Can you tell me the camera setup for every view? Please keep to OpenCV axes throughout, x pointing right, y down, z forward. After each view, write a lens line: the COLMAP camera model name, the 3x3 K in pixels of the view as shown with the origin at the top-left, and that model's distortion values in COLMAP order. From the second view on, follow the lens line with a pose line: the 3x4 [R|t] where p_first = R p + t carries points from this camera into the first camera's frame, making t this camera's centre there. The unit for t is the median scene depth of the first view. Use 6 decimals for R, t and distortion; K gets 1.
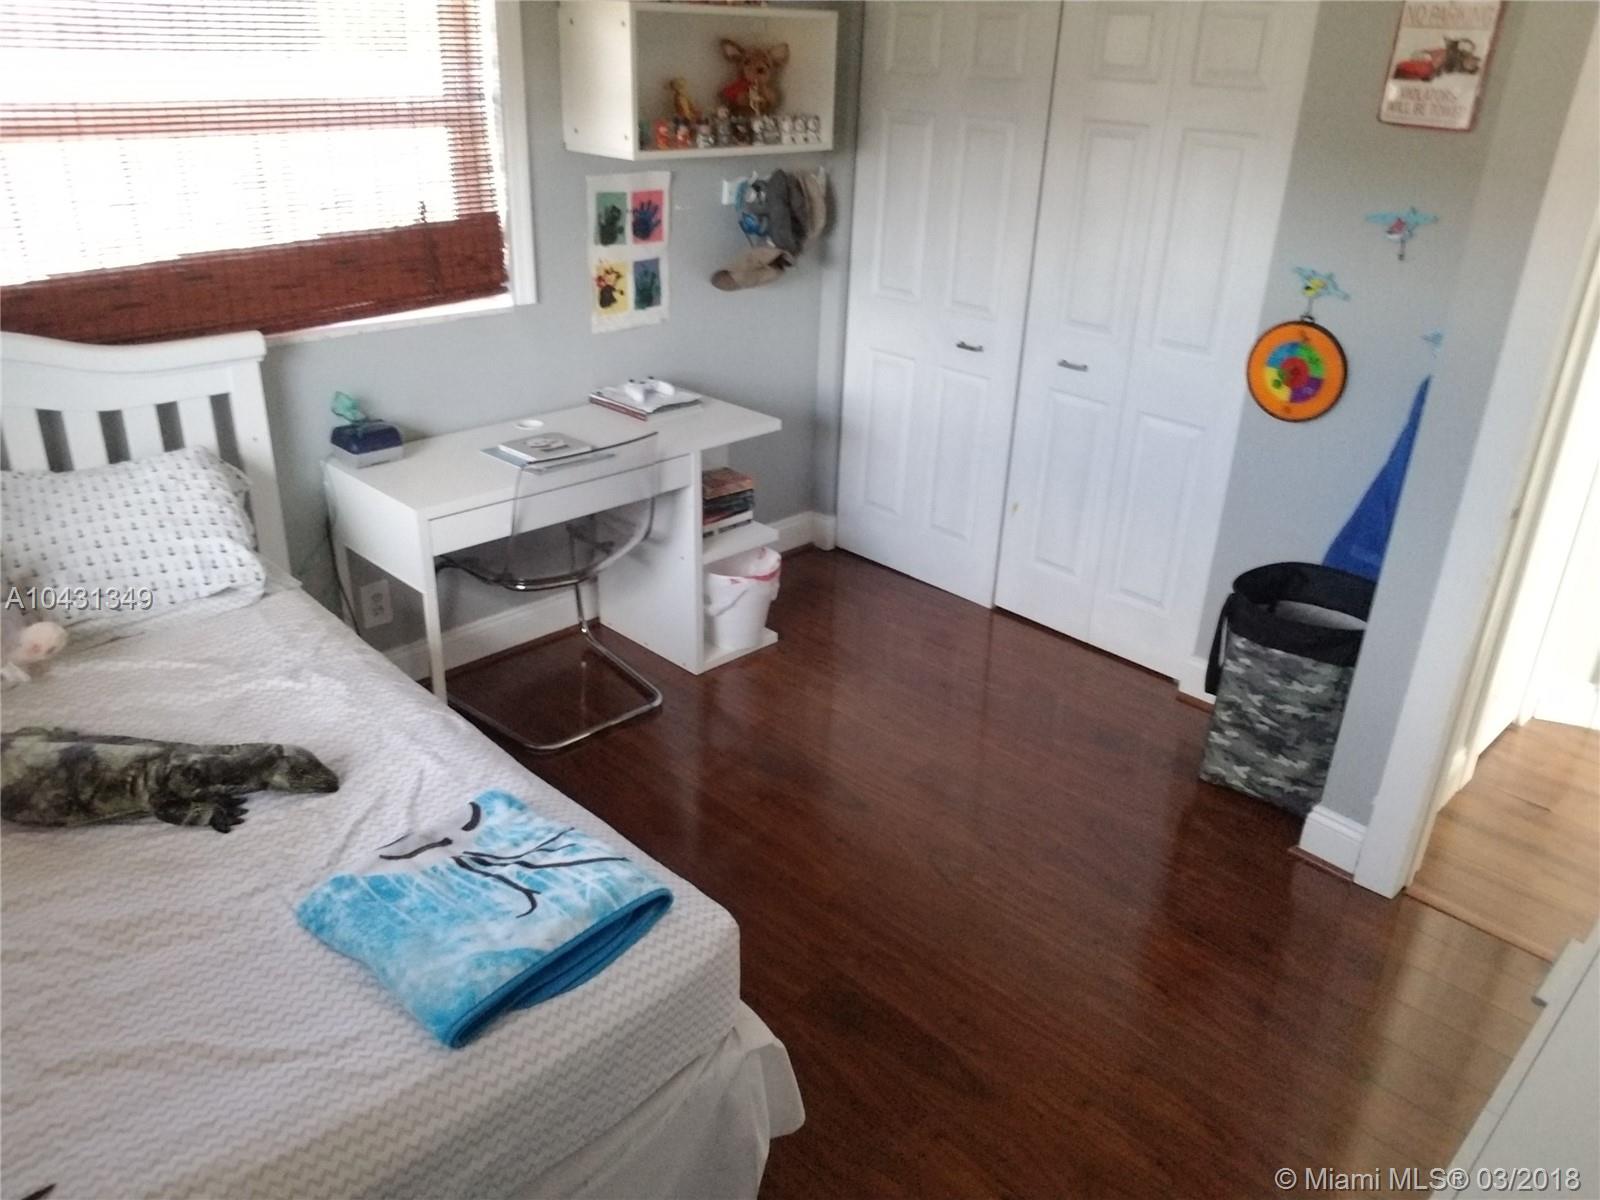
lens RADIAL K [[1209.5, 0, 791.4], [0, 1209.5, 587.3], [0, 0, 1]] dist [0.028135, -0.061392]
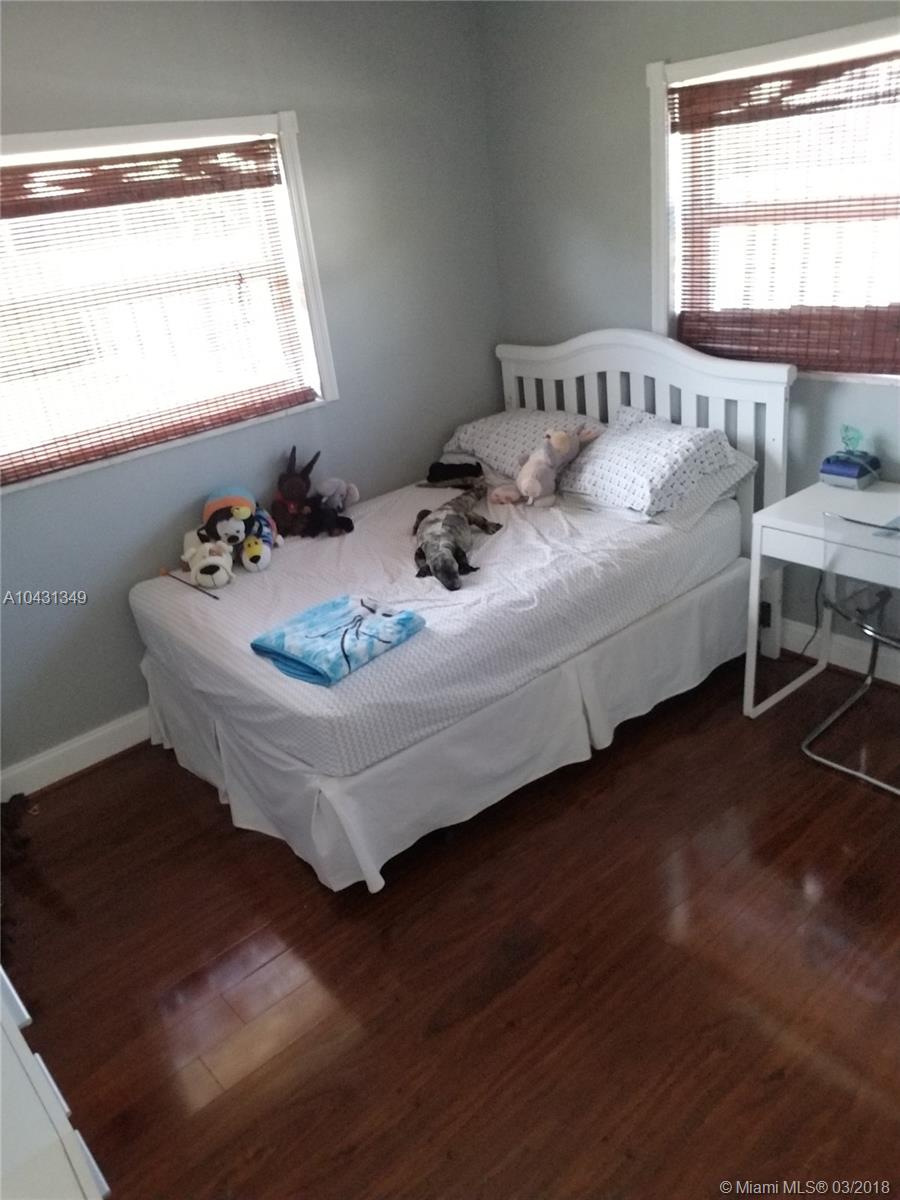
lens RADIAL K [[907.1, 0, 443.9], [0, 907.1, 610.5], [0, 0, 1]] dist [0.028135, -0.061392]
pose [[-0.083985, 0.405377, -0.910283, 0.761494], [-0.309922, 0.857577, 0.410499, -0.314843], [0.947045, 0.316593, 0.053612, 0.746197]]
